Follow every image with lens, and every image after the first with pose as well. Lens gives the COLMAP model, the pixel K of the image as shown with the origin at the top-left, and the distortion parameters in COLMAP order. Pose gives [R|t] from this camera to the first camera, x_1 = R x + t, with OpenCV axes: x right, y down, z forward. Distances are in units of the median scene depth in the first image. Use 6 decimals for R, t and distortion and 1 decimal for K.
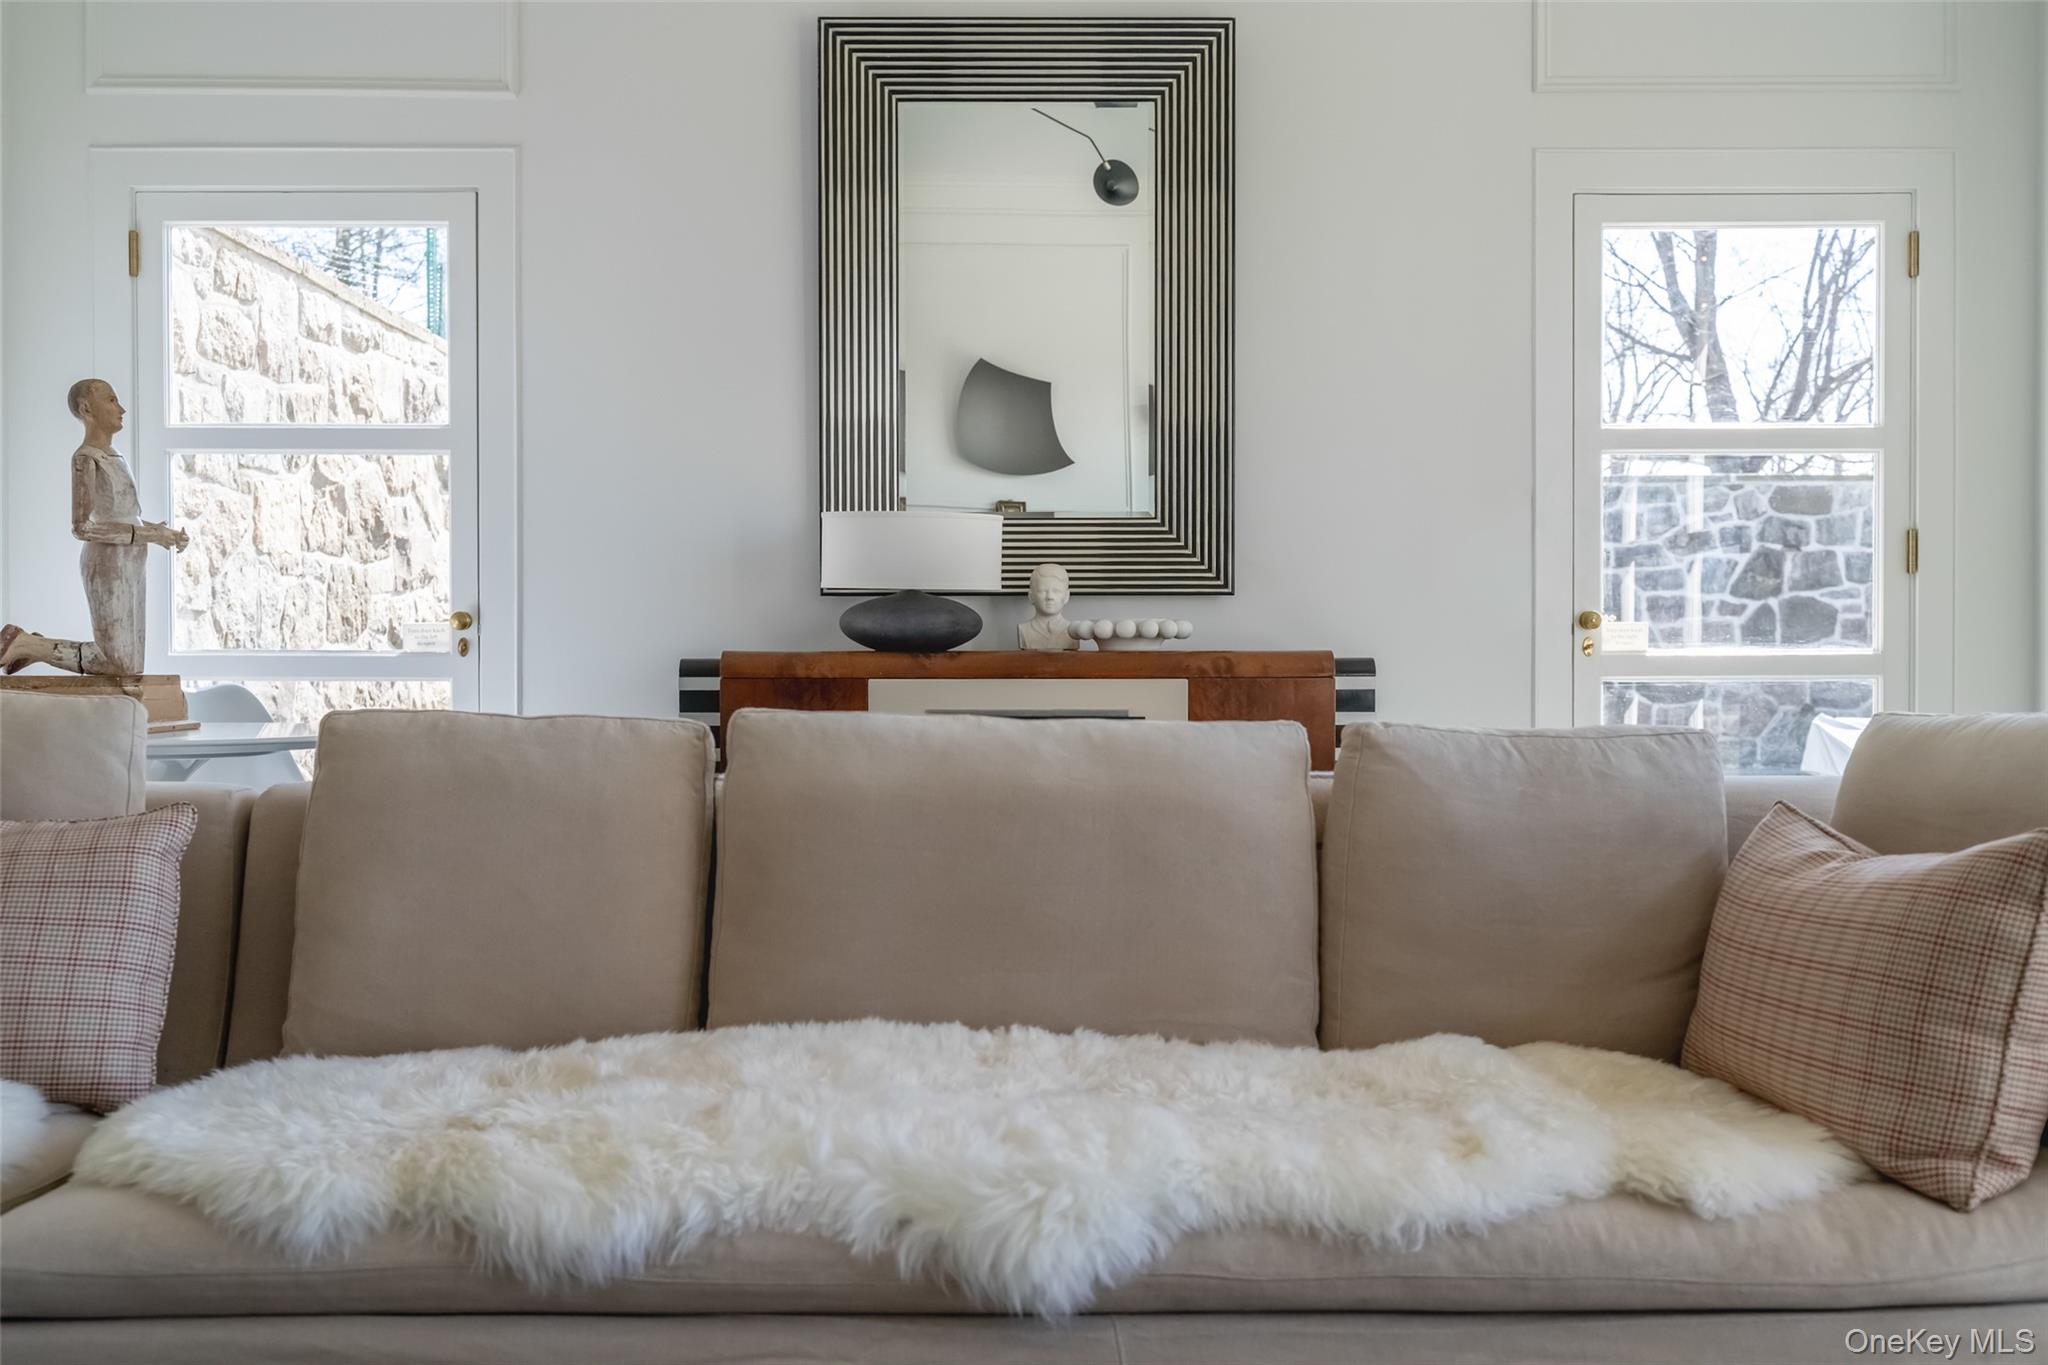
lens RADIAL K [[1995.8, 0, 1024.0], [0, 1995.8, 682.5], [0, 0, 1]] dist [-0.006672, 0.001166]
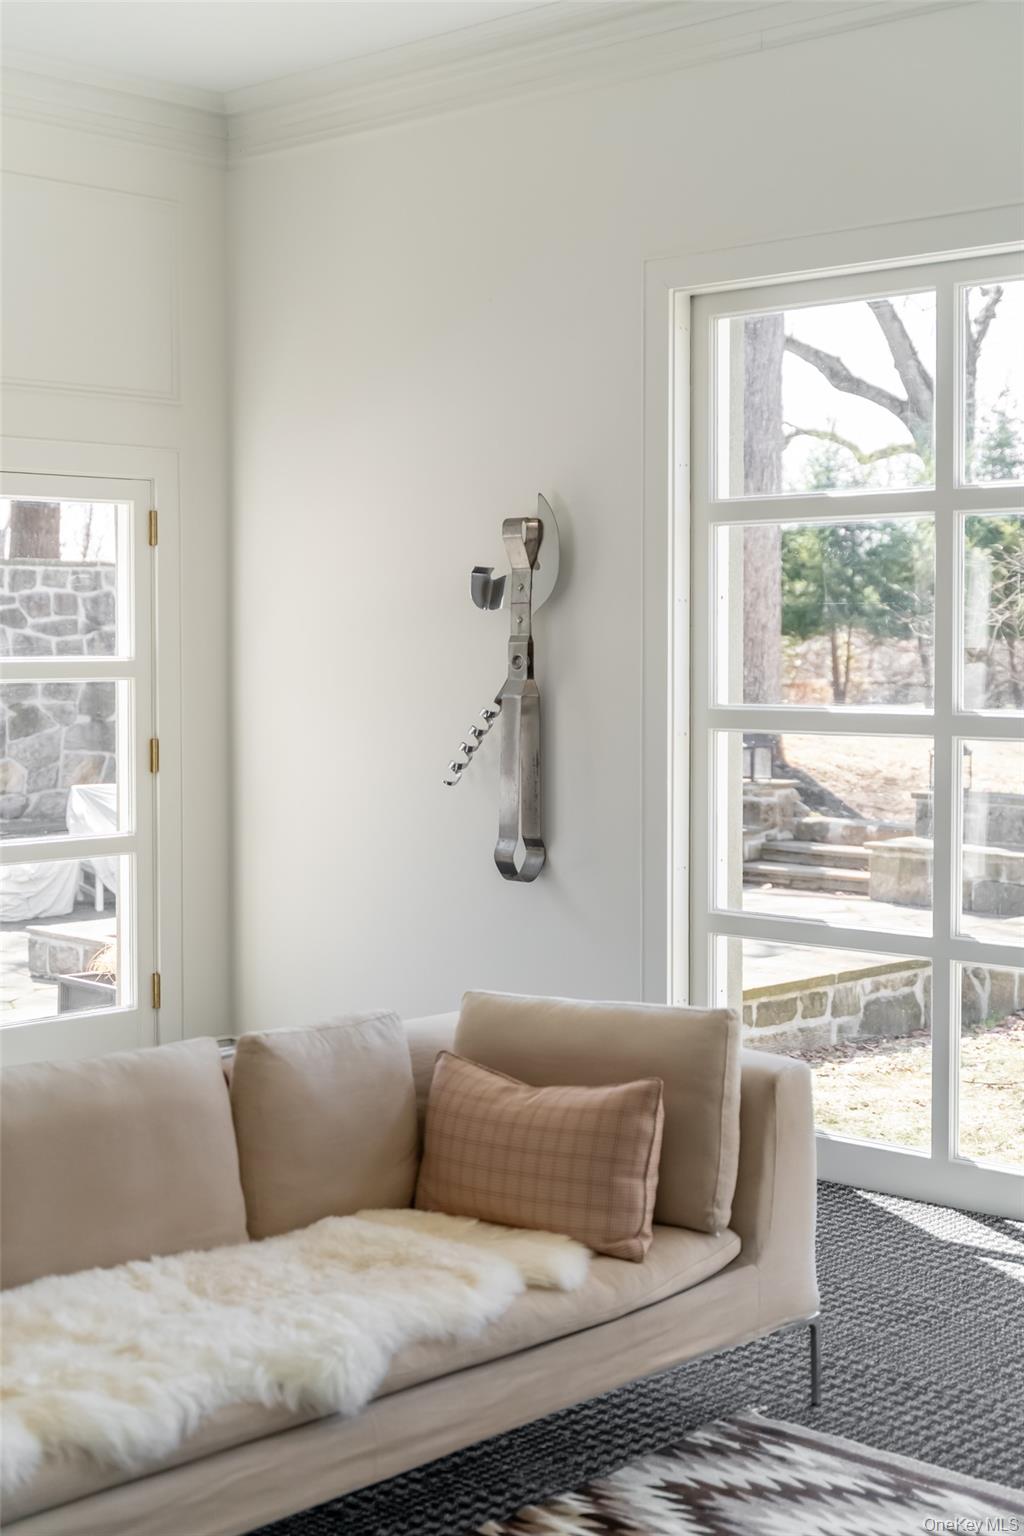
lens RADIAL K [[2237.1, 0, 512.0], [0, 2237.1, 768.0], [0, 0, 1]] dist [-0.008443, -0.012679]
pose [[0.691514, -0.042197, 0.721130, -1.280744], [0.006515, 0.998616, 0.052187, -0.376456], [-0.722334, -0.031390, 0.690832, -0.525013]]
